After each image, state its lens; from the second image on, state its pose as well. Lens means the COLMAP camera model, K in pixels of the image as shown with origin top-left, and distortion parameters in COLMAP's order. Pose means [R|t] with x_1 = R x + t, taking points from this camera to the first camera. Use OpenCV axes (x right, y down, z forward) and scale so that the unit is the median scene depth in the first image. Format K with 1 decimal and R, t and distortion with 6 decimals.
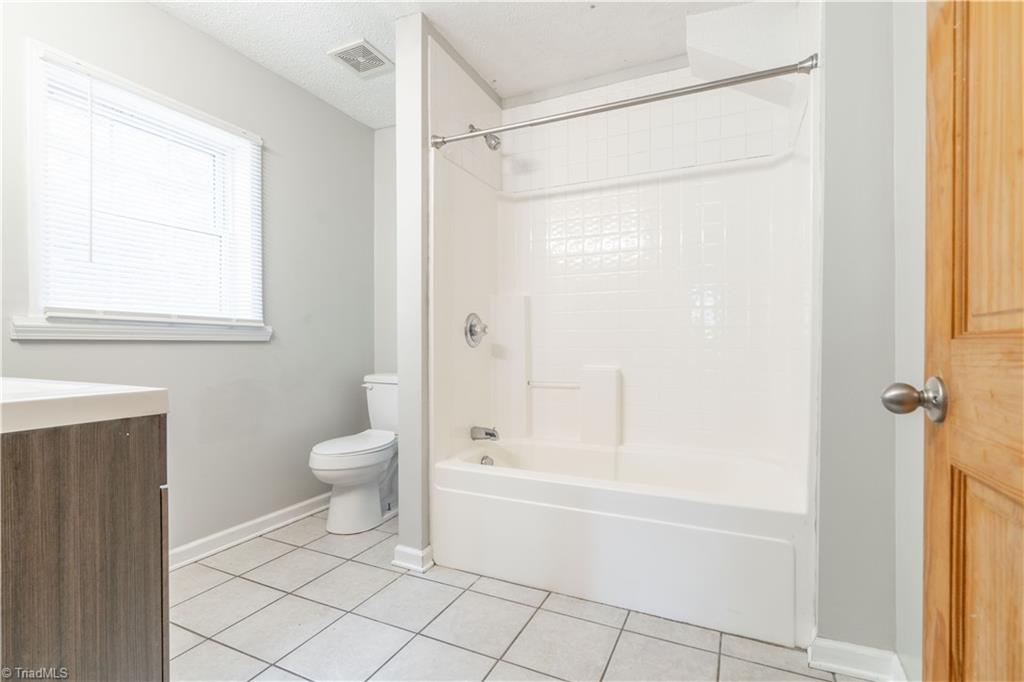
lens RADIAL K [[478.8, 0, 514.2], [0, 478.8, 343.0], [0, 0, 1]] dist [0.000346, 0.000813]
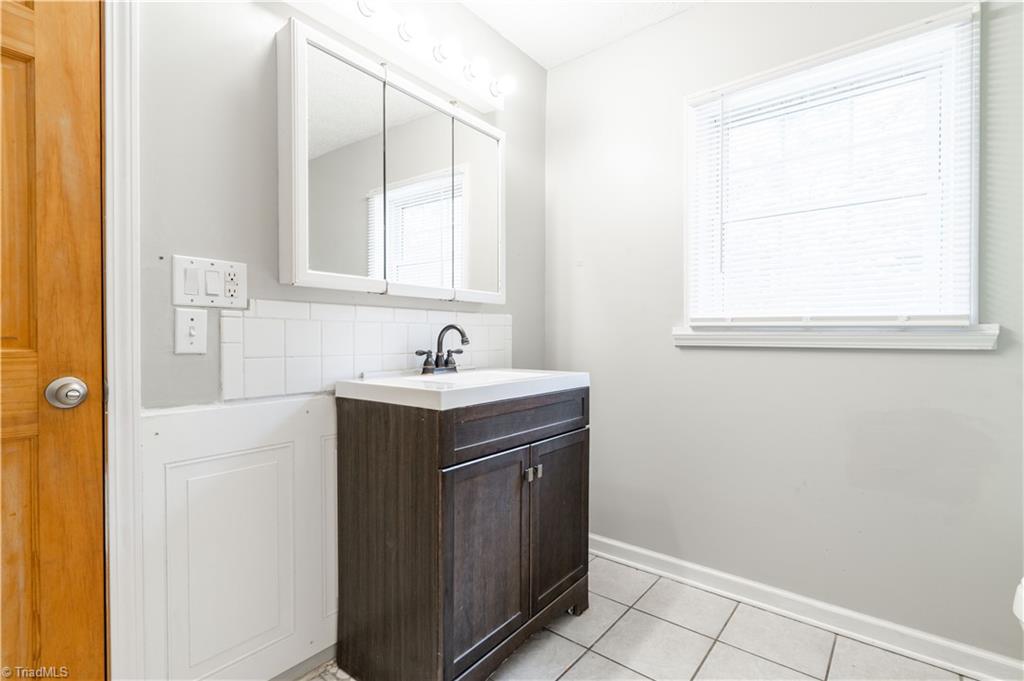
lens RADIAL K [[478.8, 0, 514.6], [0, 478.8, 342.6], [0, 0, 1]] dist [0.000346, 0.000813]
pose [[-0.230677, 0.007164, -0.973004, 0.262318], [-0.002476, 0.999965, 0.007950, -0.024372], [0.973027, 0.004243, -0.230652, 0.865887]]
